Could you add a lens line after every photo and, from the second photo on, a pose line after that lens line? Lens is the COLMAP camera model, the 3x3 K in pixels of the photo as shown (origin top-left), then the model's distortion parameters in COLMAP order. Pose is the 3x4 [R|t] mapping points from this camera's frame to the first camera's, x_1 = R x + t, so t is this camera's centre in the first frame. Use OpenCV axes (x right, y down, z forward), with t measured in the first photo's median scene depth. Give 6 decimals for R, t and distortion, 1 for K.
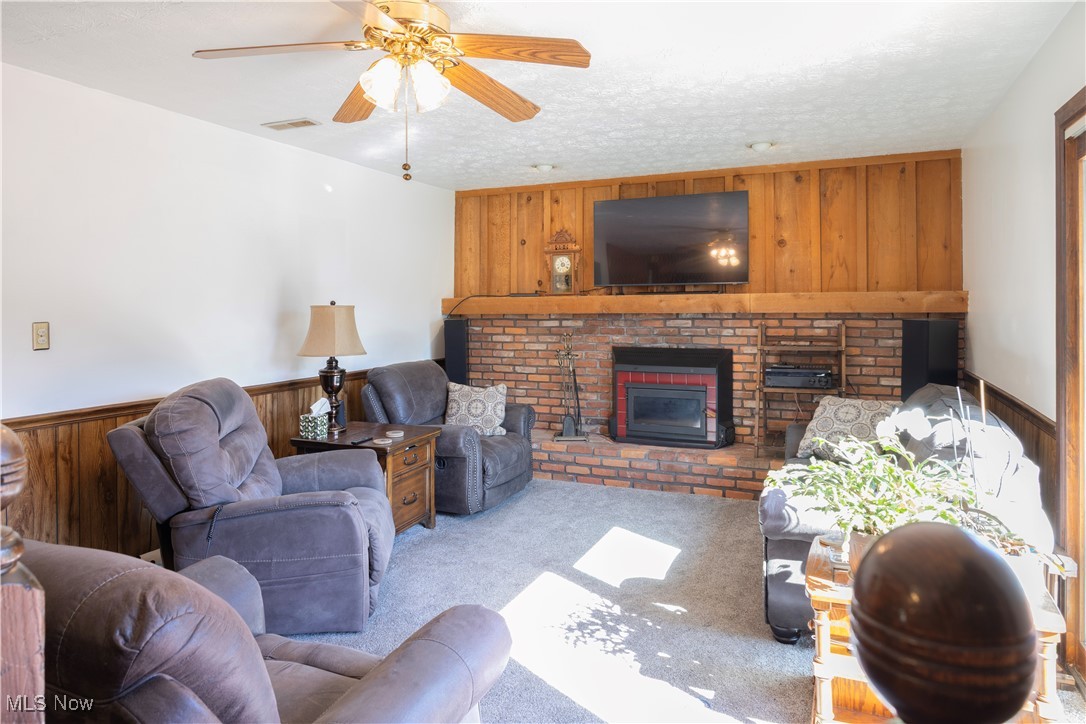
lens RADIAL K [[657.6, 0, 552.7], [0, 657.6, 309.8], [0, 0, 1]] dist [-0.016092, 0.001335]
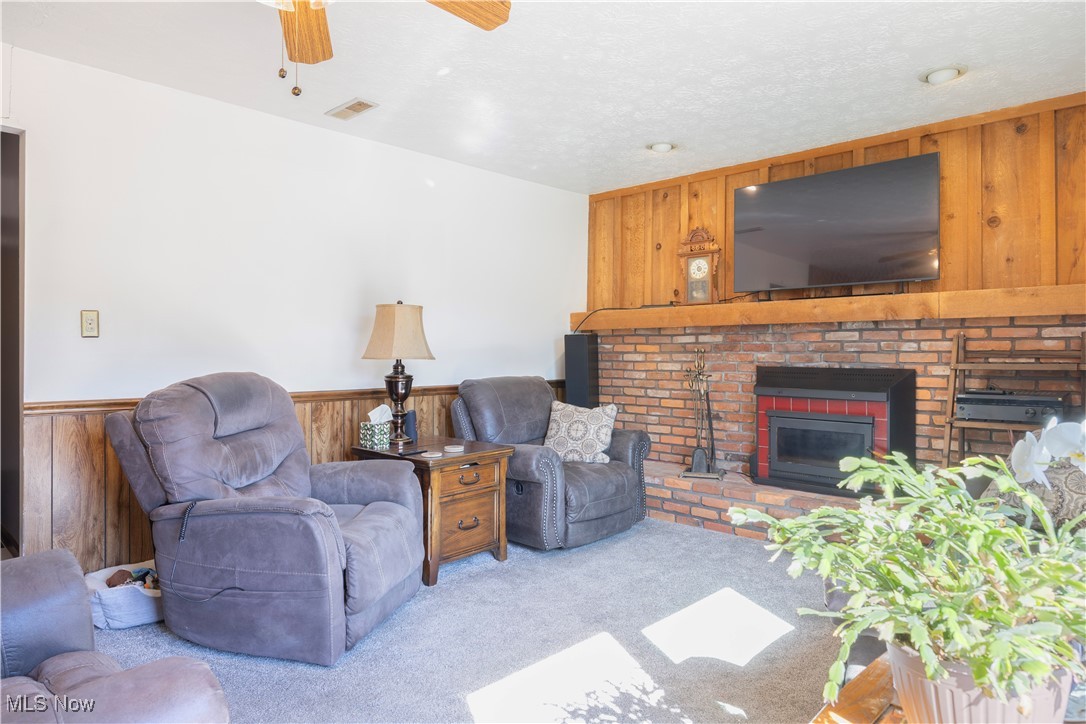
lens RADIAL K [[657.6, 0, 543.0], [0, 657.6, 351.7], [0, 0, 1]] dist [-0.016092, 0.001335]
pose [[0.936635, 0.008823, -0.350196, 0.144345], [-0.009321, 0.999957, 0.000265, 0.045549], [0.350183, 0.003016, 0.936676, 0.169120]]
